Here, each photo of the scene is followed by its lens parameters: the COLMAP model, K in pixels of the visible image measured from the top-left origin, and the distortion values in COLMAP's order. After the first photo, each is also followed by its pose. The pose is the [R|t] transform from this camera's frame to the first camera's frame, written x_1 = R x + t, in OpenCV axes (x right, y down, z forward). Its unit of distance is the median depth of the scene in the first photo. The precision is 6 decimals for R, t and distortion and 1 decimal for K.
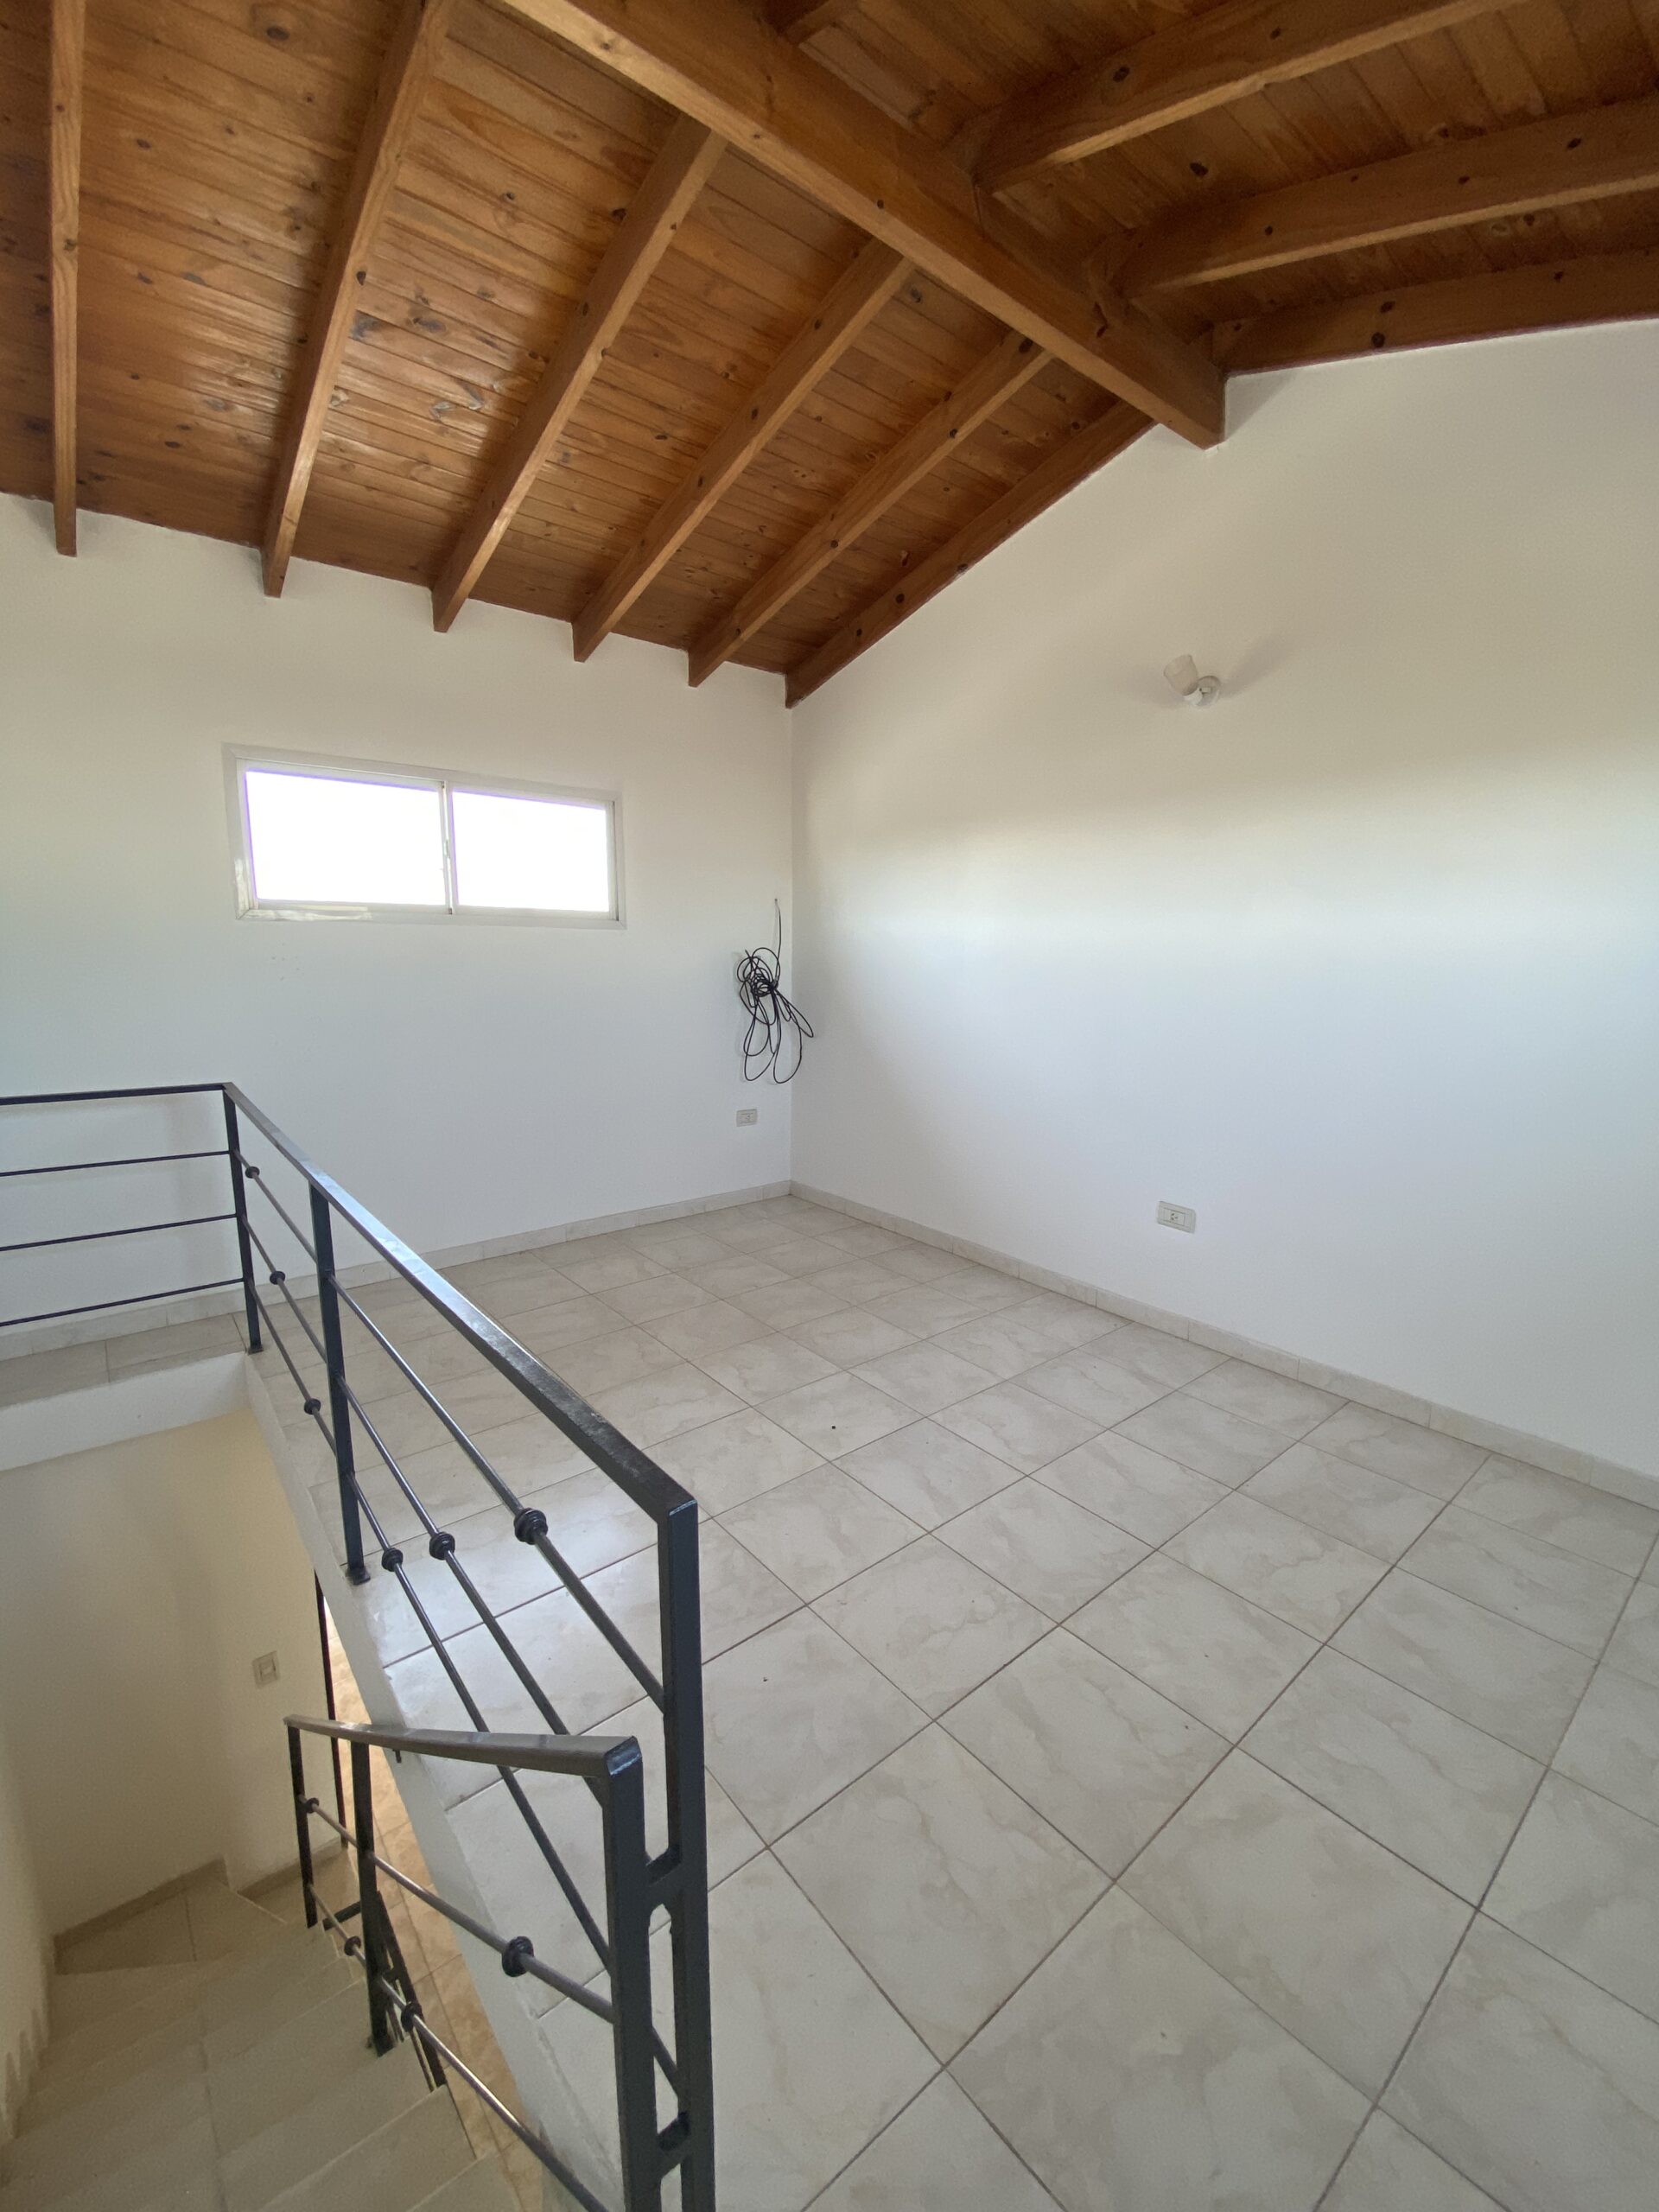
lens RADIAL K [[898.7, 0, 828.2], [0, 898.7, 1096.0], [0, 0, 1]] dist [0.018836, -0.019758]
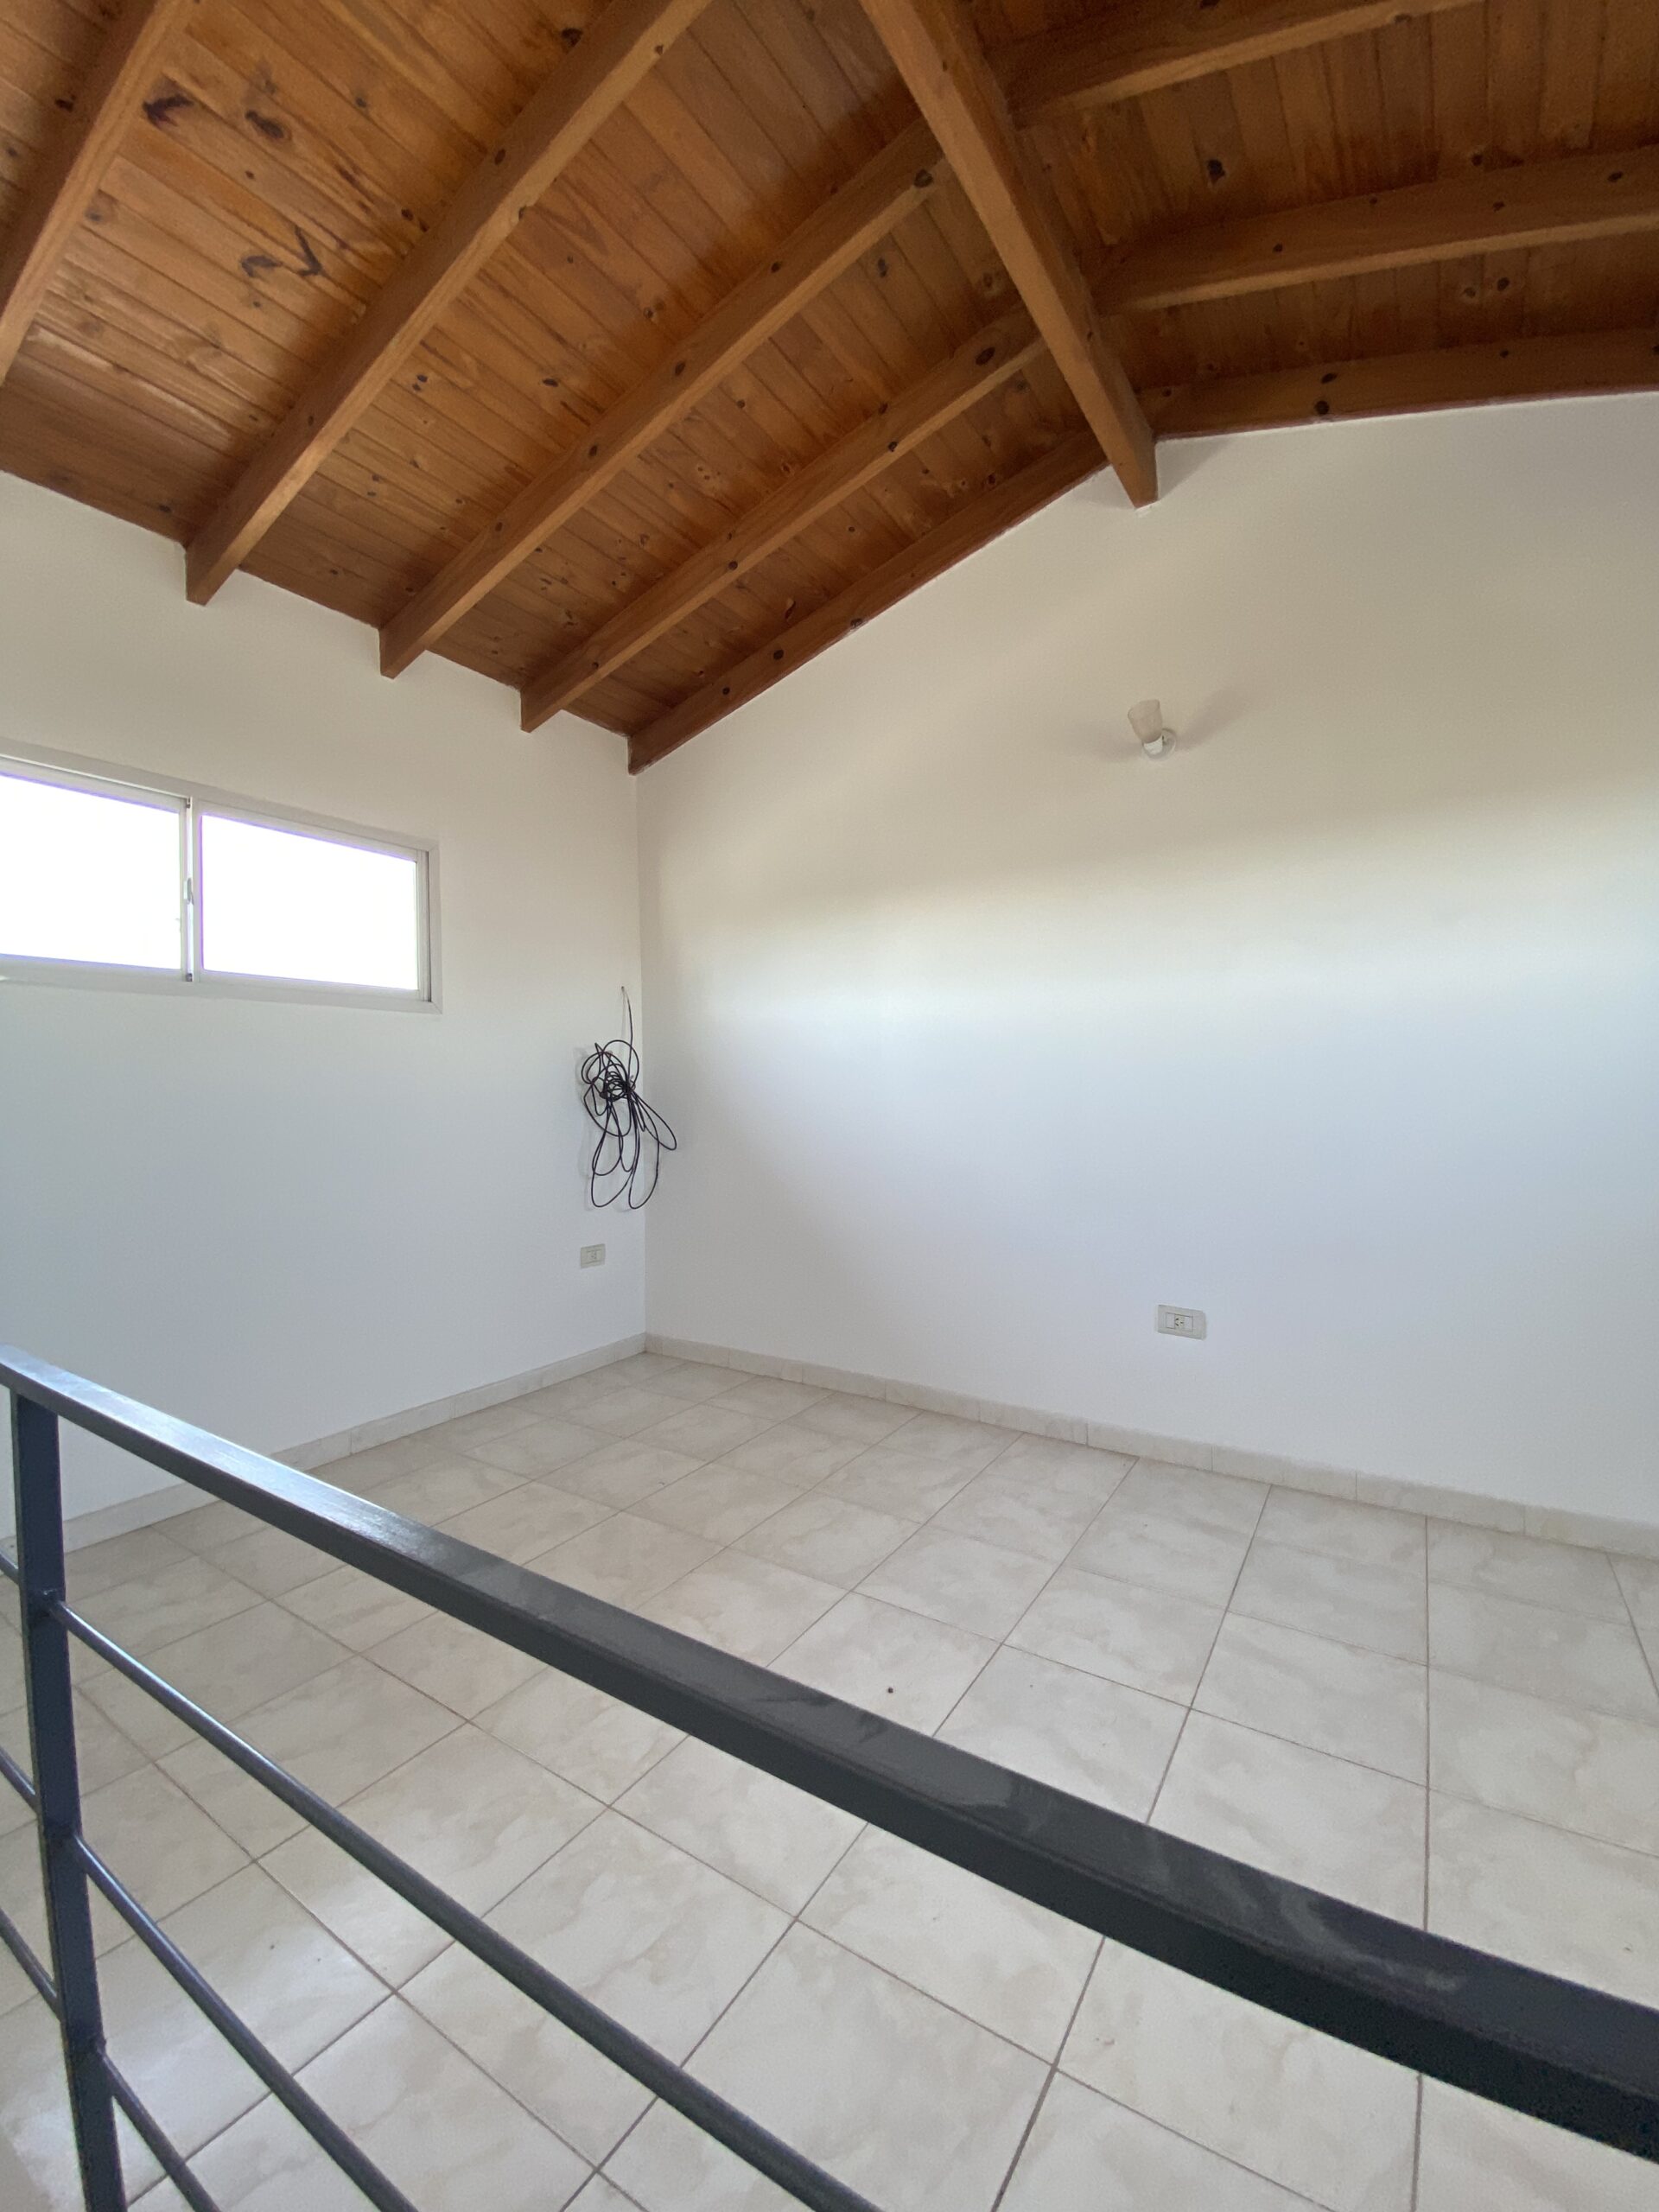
lens RADIAL K [[898.7, 0, 828.2], [0, 898.7, 1096.0], [0, 0, 1]] dist [0.018836, -0.019758]
pose [[0.954231, -0.024089, 0.298098, -0.183106], [0.072232, 0.985805, -0.151559, 0.028056], [-0.290216, 0.166155, 0.942426, 0.253406]]
